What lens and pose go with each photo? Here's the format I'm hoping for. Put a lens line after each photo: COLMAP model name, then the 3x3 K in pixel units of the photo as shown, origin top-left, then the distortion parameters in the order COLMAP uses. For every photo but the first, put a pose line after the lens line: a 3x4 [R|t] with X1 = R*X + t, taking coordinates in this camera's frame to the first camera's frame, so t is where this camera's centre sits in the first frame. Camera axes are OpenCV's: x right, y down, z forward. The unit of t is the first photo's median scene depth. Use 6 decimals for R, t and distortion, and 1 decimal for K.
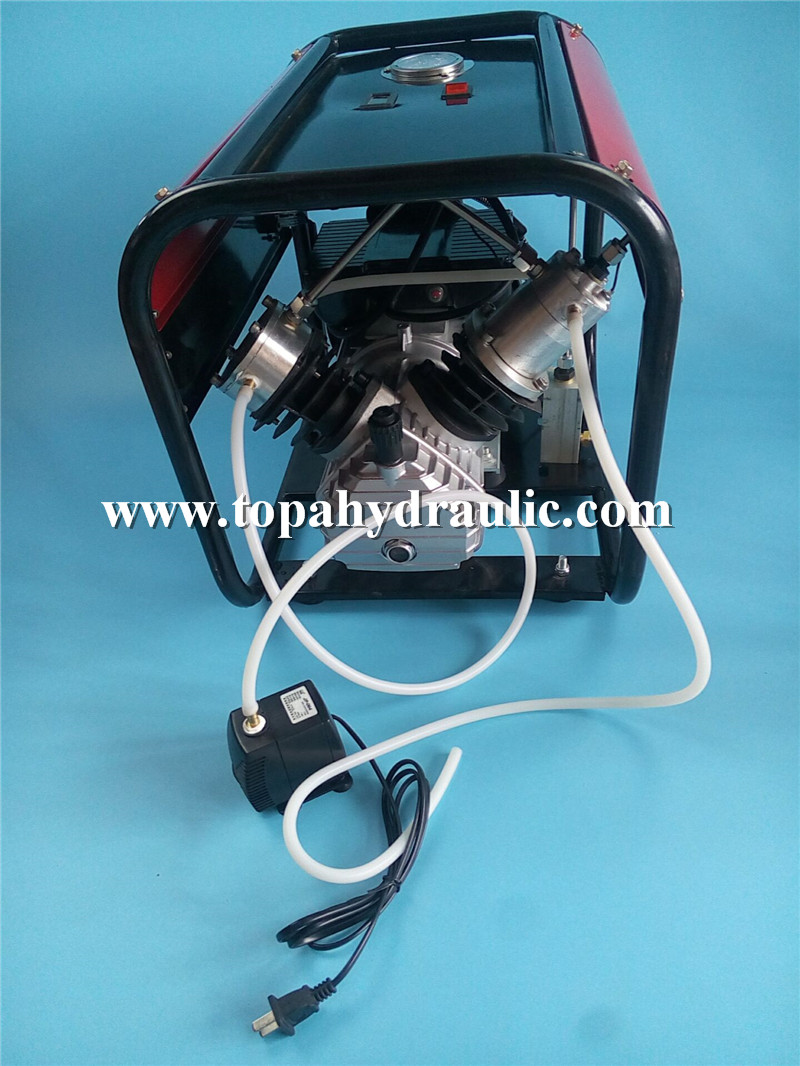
lens RADIAL K [[814.1, 0, 391.8], [0, 814.1, 539.6], [0, 0, 1]] dist [0.083784, -0.123528]
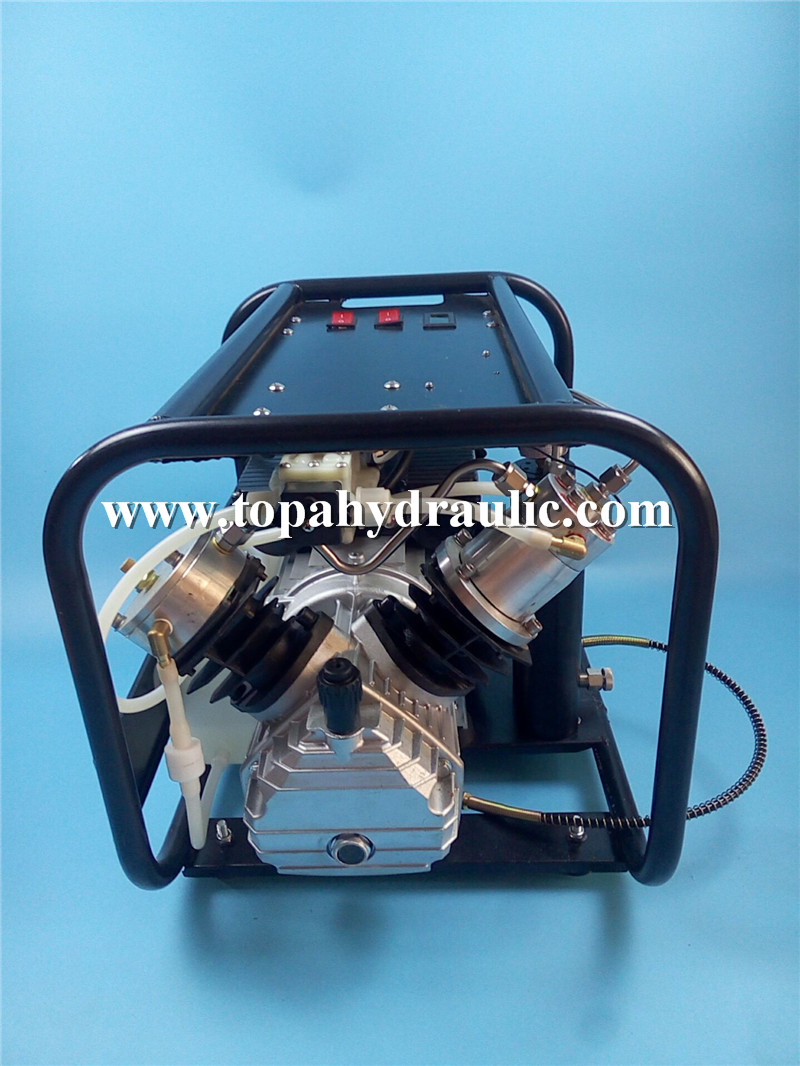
lens RADIAL K [[814.1, 0, 400.9], [0, 814.1, 529.1], [0, 0, 1]] dist [0.083784, -0.123528]
pose [[0.993556, 0.020343, 0.111499, -0.037092], [0.010710, 0.962506, -0.271047, -0.066738], [-0.112832, 0.270495, 0.956087, 0.217673]]
